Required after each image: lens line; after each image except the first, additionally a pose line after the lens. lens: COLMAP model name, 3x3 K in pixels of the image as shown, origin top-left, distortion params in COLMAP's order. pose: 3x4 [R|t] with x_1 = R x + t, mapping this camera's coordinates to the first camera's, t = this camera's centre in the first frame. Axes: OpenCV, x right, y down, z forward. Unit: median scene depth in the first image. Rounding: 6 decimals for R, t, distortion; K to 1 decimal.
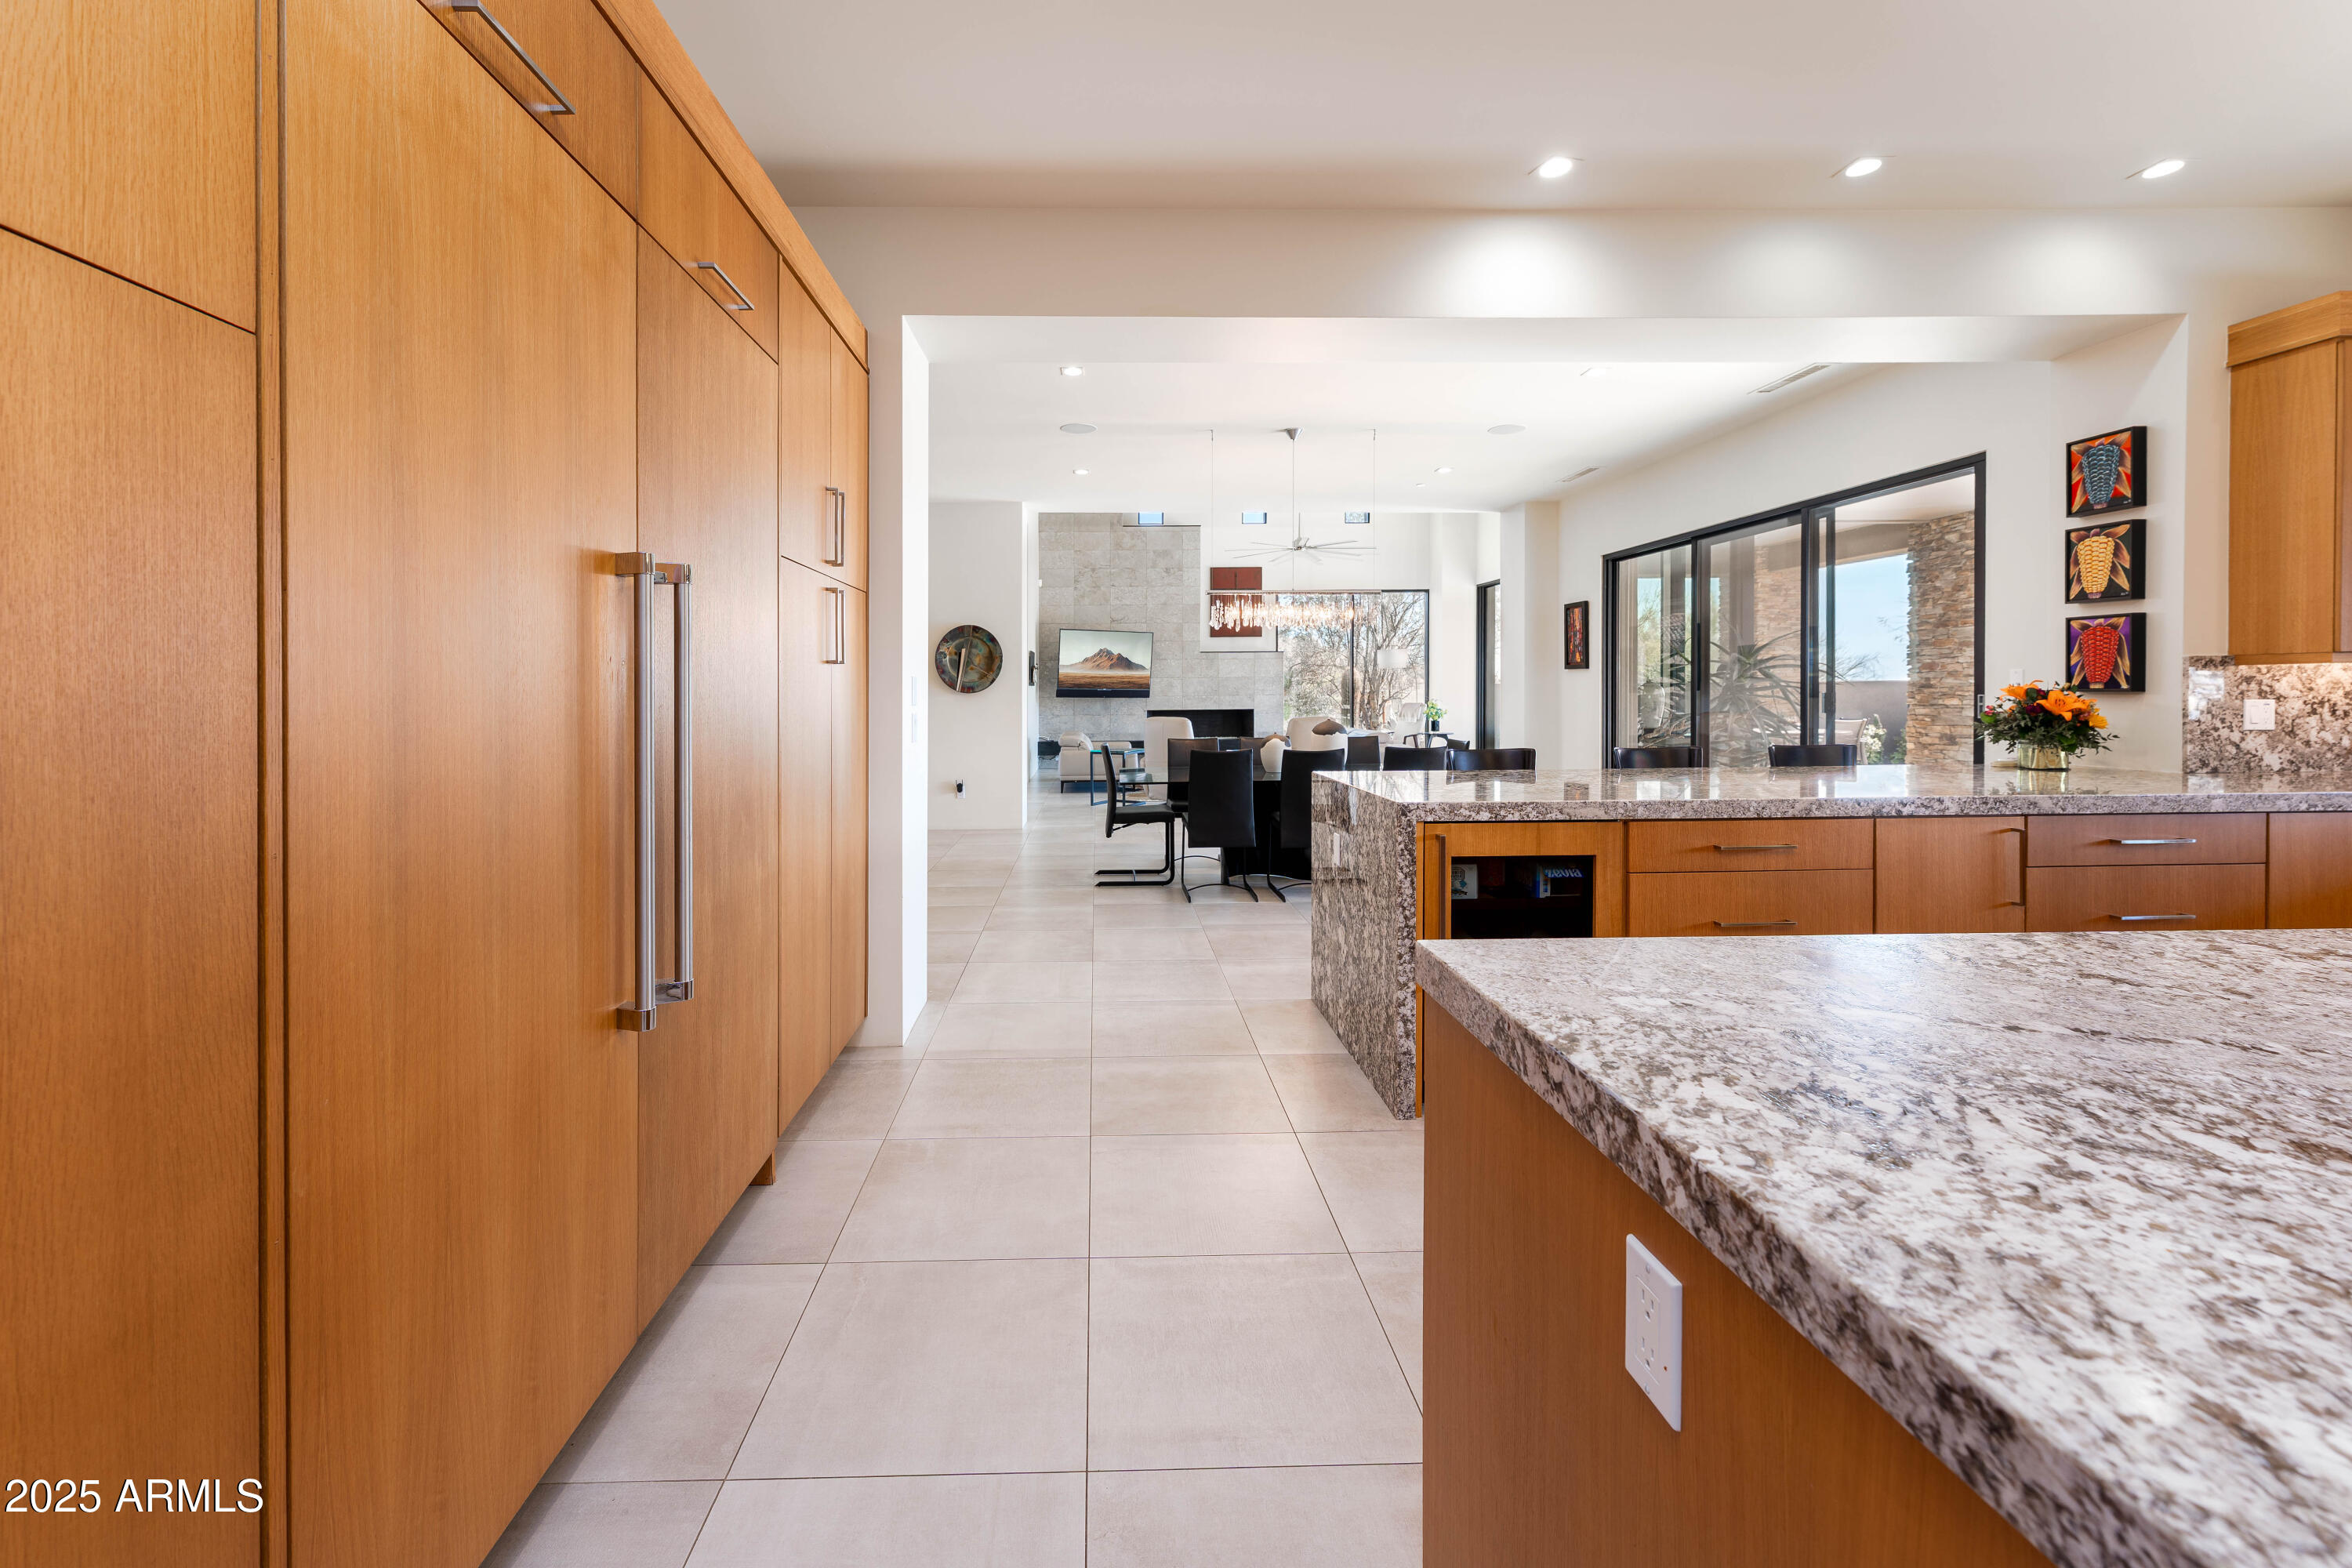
lens RADIAL K [[960.1, 0, 1136.3], [0, 960.1, 704.4], [0, 0, 1]] dist [0.000576, 0.000280]
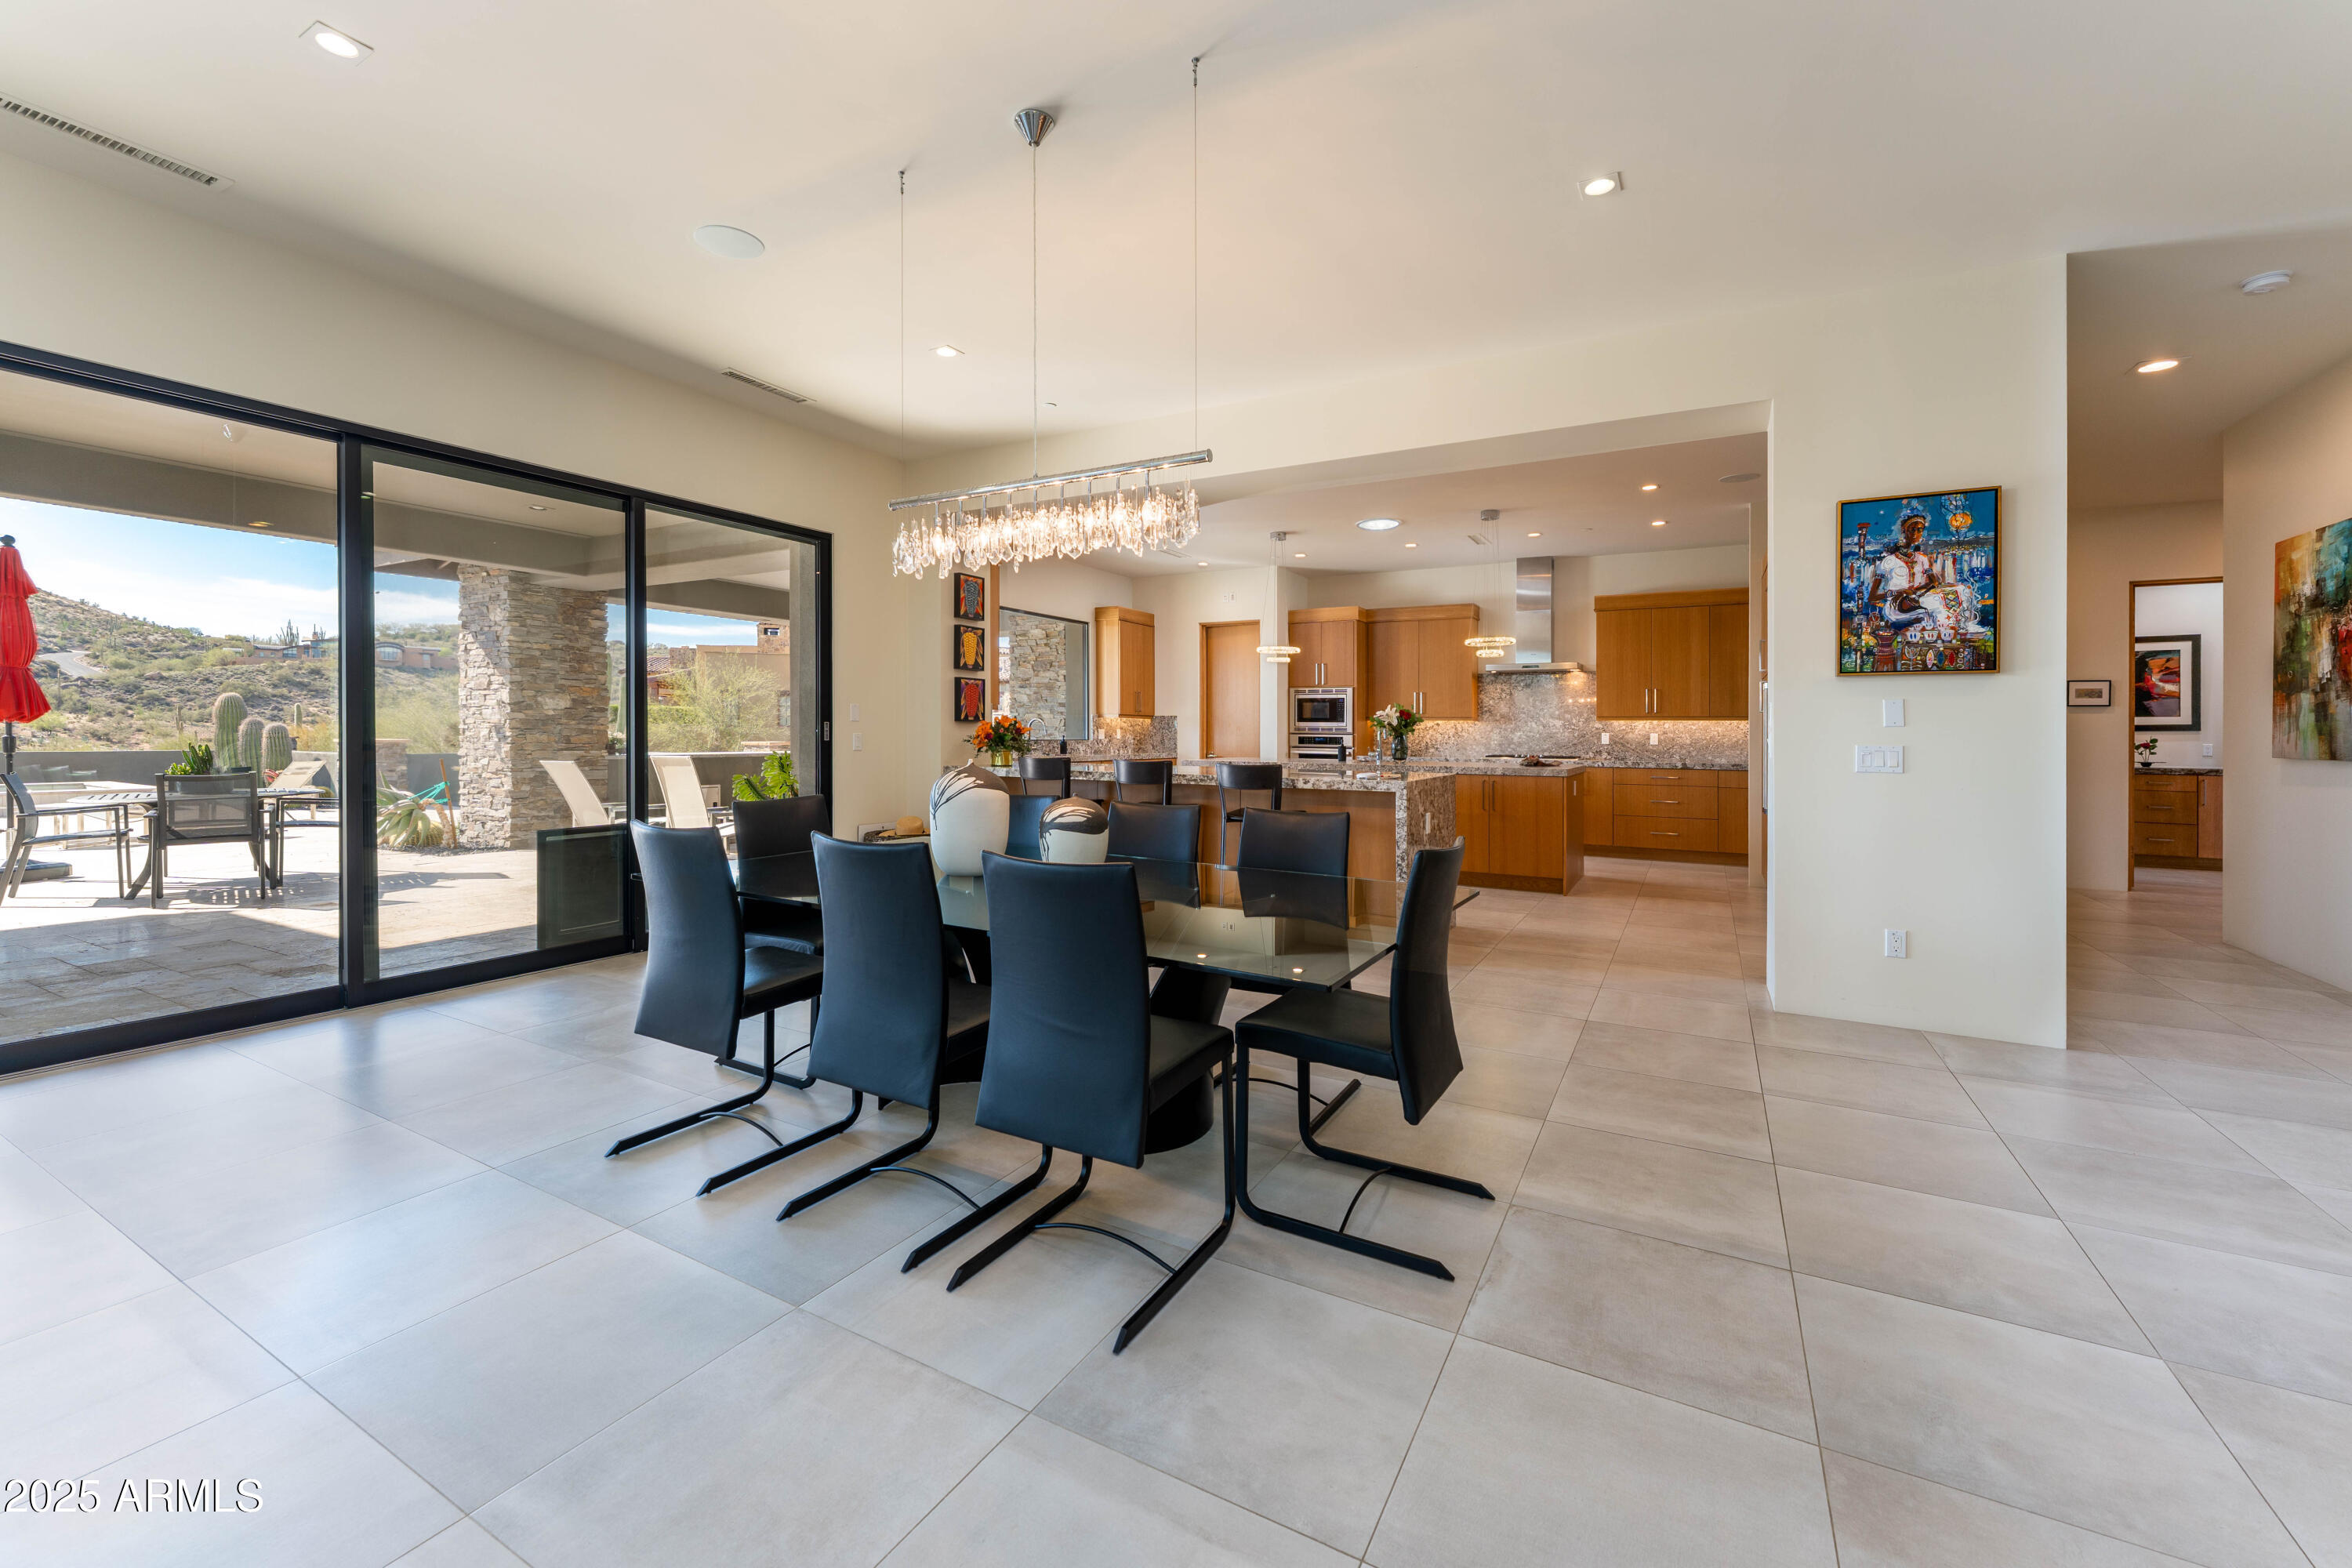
lens RADIAL K [[946.4, 0, 1182.4], [0, 946.4, 736.4], [0, 0, 1]] dist [0.000232, 0.000006]
pose [[-0.859391, -0.001031, 0.511319, -0.210064], [0.005339, 0.999925, 0.010990, -0.003625], [-0.511292, 0.012174, -0.859321, 2.271221]]
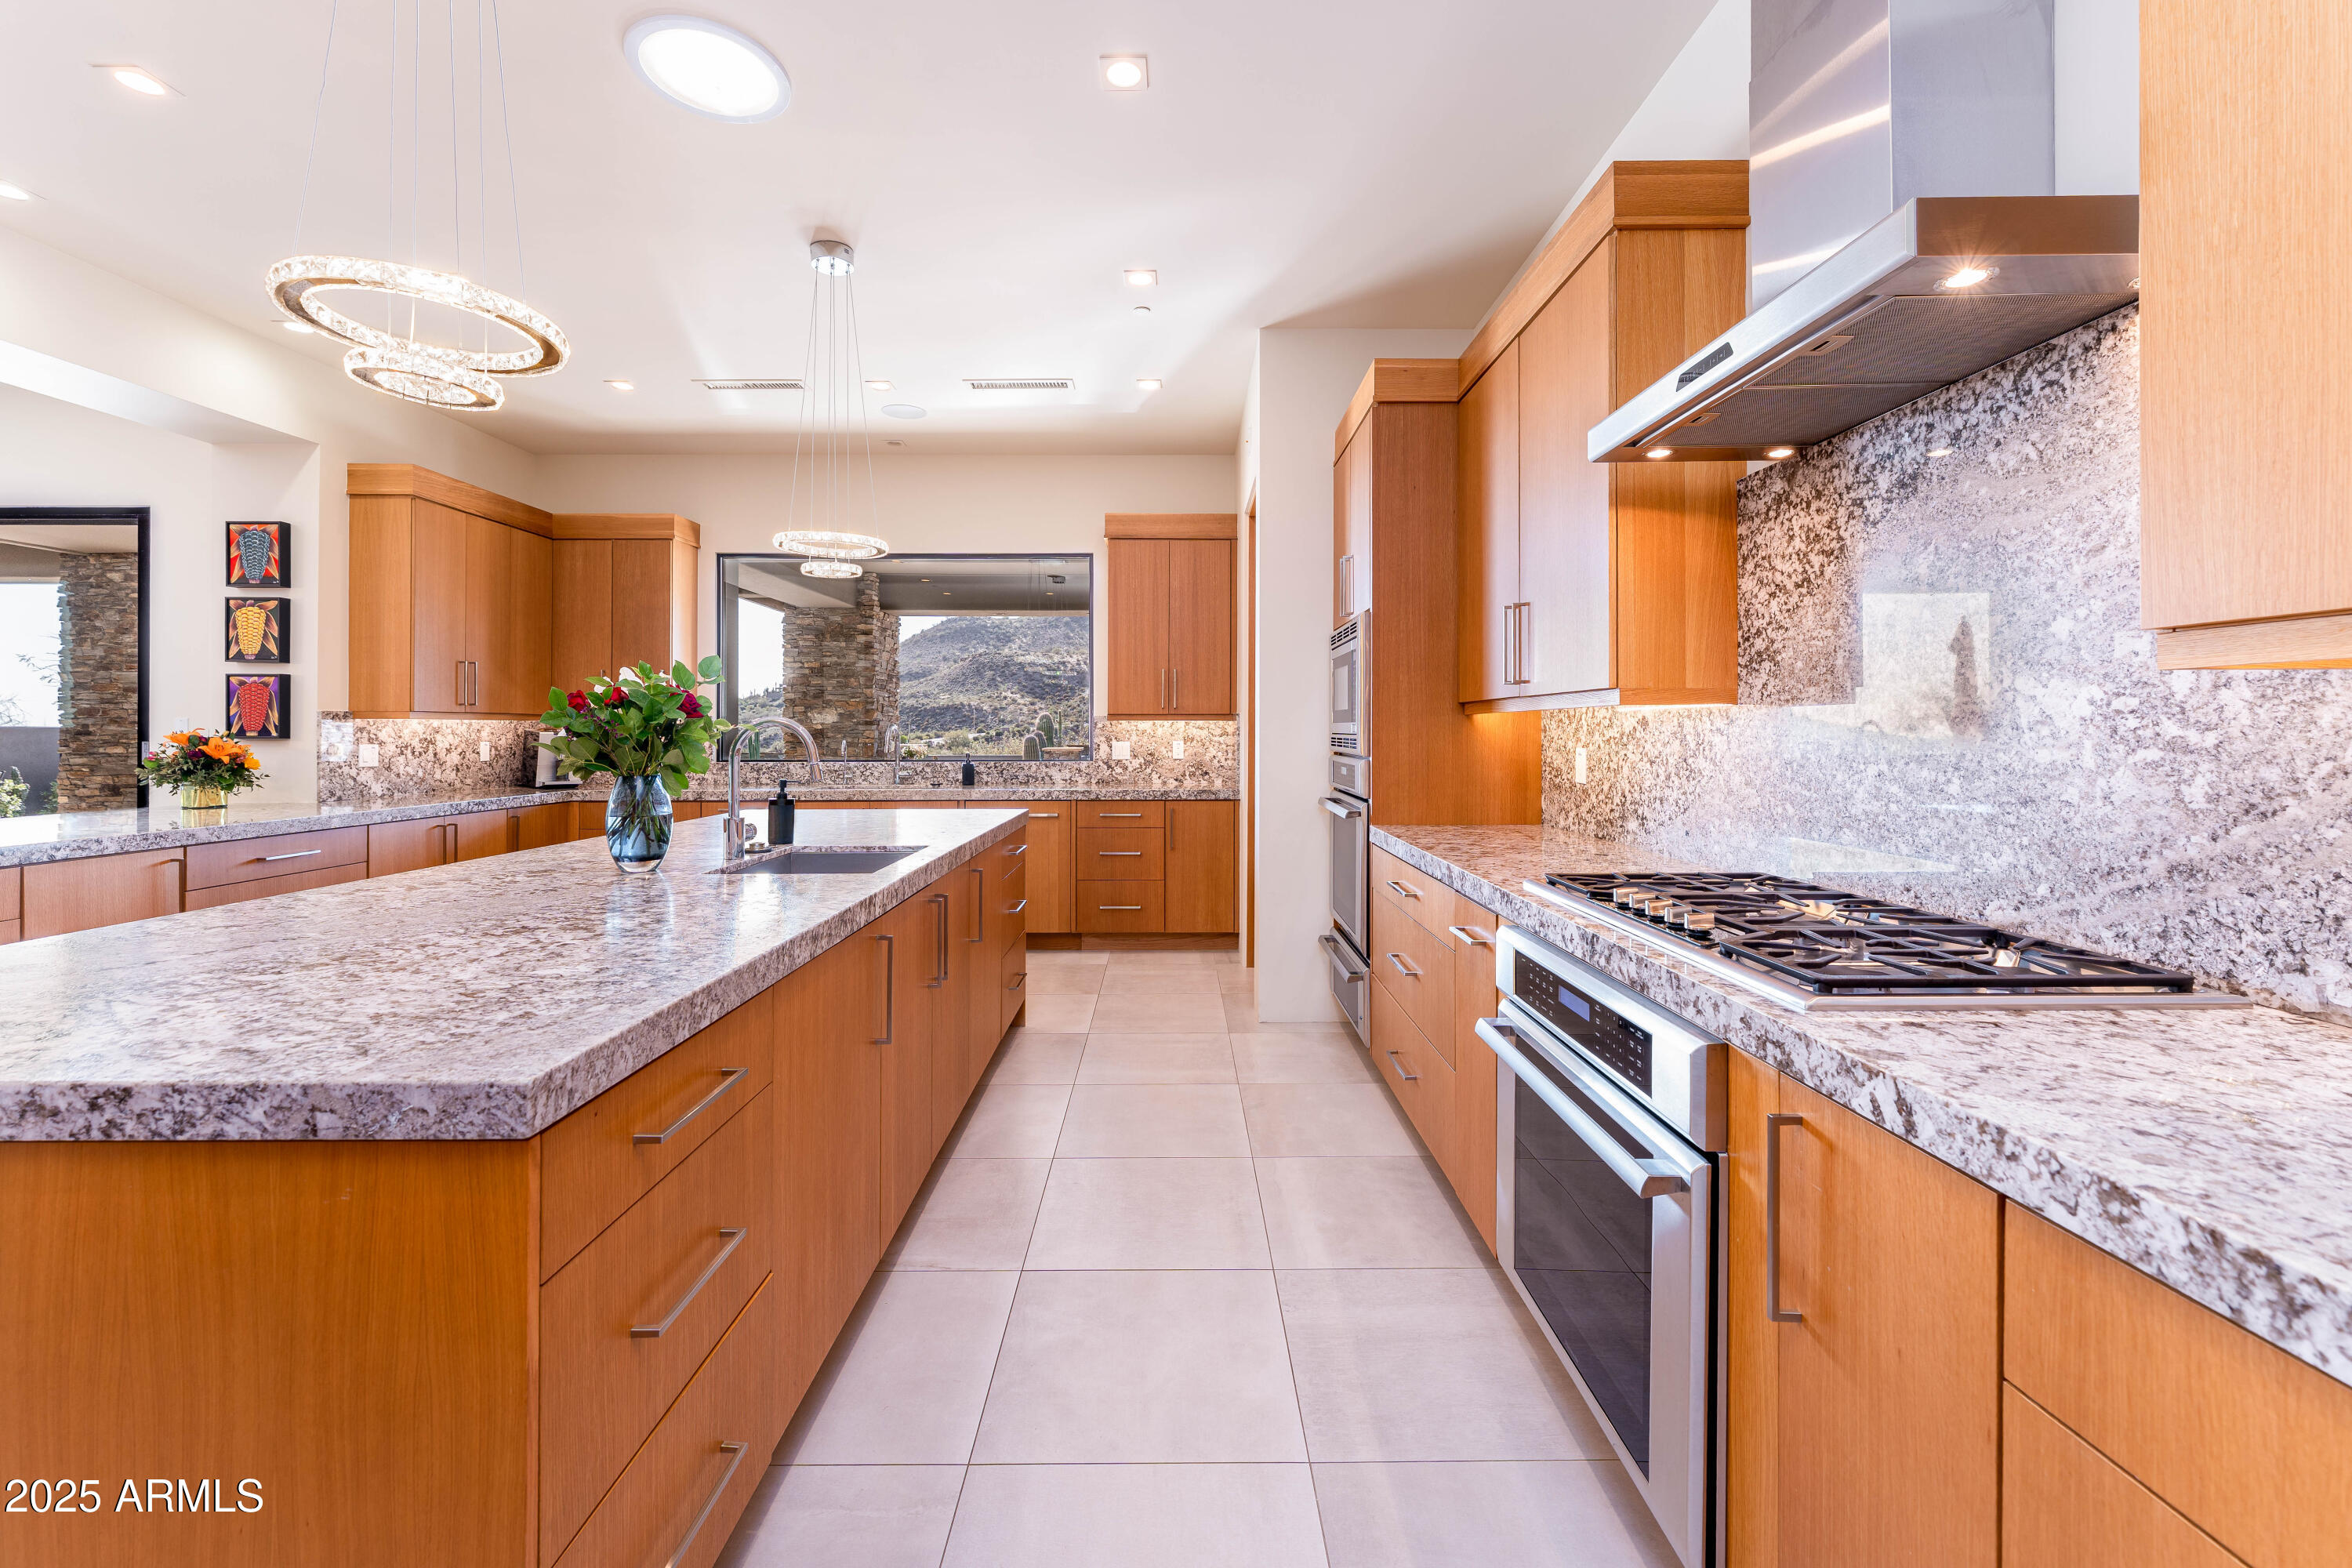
lens RADIAL K [[953.9, 0, 1165.9], [0, 953.9, 731.1], [0, 0, 1]] dist [-0.000704, -0.000129]
pose [[0.033695, 0.009633, 0.999386, -0.127308], [0.013420, 0.999859, -0.010090, 0.004294], [-0.999342, 0.013752, 0.033561, -0.155407]]
